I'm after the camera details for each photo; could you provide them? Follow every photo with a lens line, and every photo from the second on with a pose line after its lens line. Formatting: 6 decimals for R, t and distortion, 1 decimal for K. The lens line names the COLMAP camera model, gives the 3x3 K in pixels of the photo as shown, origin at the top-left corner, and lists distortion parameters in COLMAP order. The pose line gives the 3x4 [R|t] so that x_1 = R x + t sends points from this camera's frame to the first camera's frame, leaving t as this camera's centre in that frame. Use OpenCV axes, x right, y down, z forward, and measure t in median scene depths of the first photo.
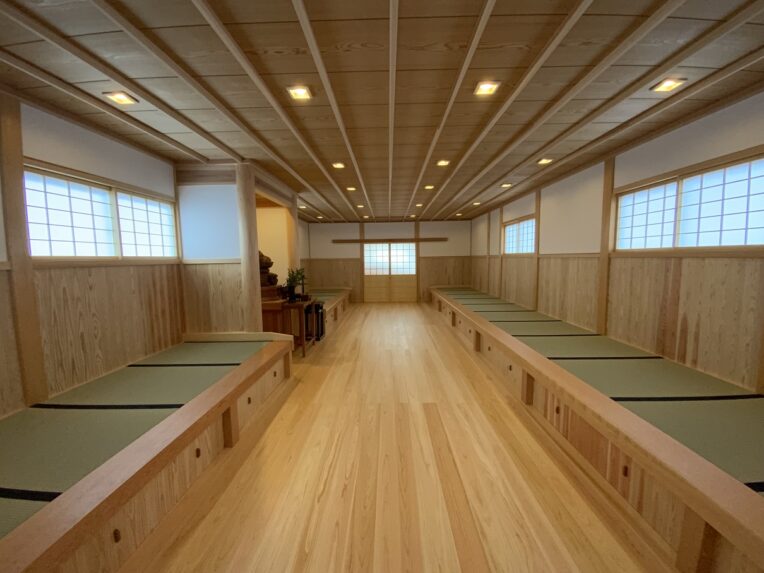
lens RADIAL K [[314.8, 0, 384.0], [0, 314.8, 288.4], [0, 0, 1]] dist [0.019517, -0.018523]
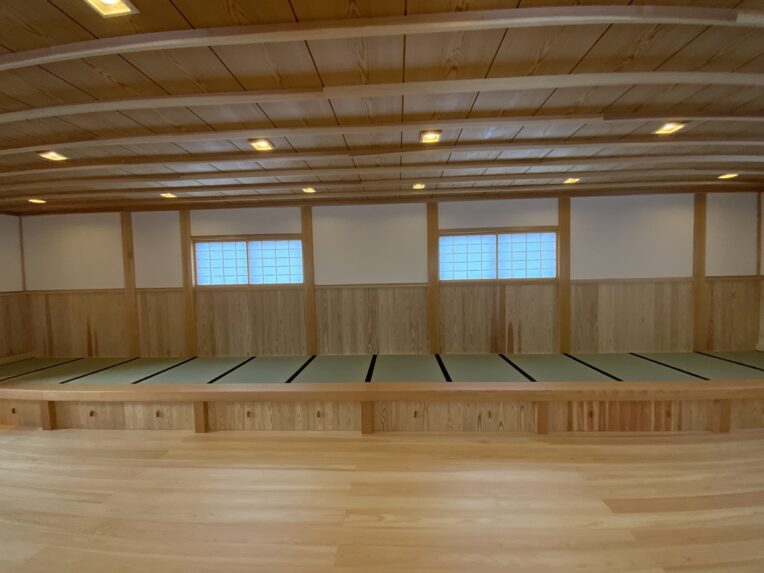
lens RADIAL K [[291.3, 0, 381.7], [0, 291.3, 299.6], [0, 0, 1]] dist [0.000169, -0.013649]
pose [[0.021991, -0.033637, 0.999192, -0.465674], [0.117458, 0.992599, 0.030830, -0.137642], [-0.992834, 0.116685, 0.025779, 1.513817]]
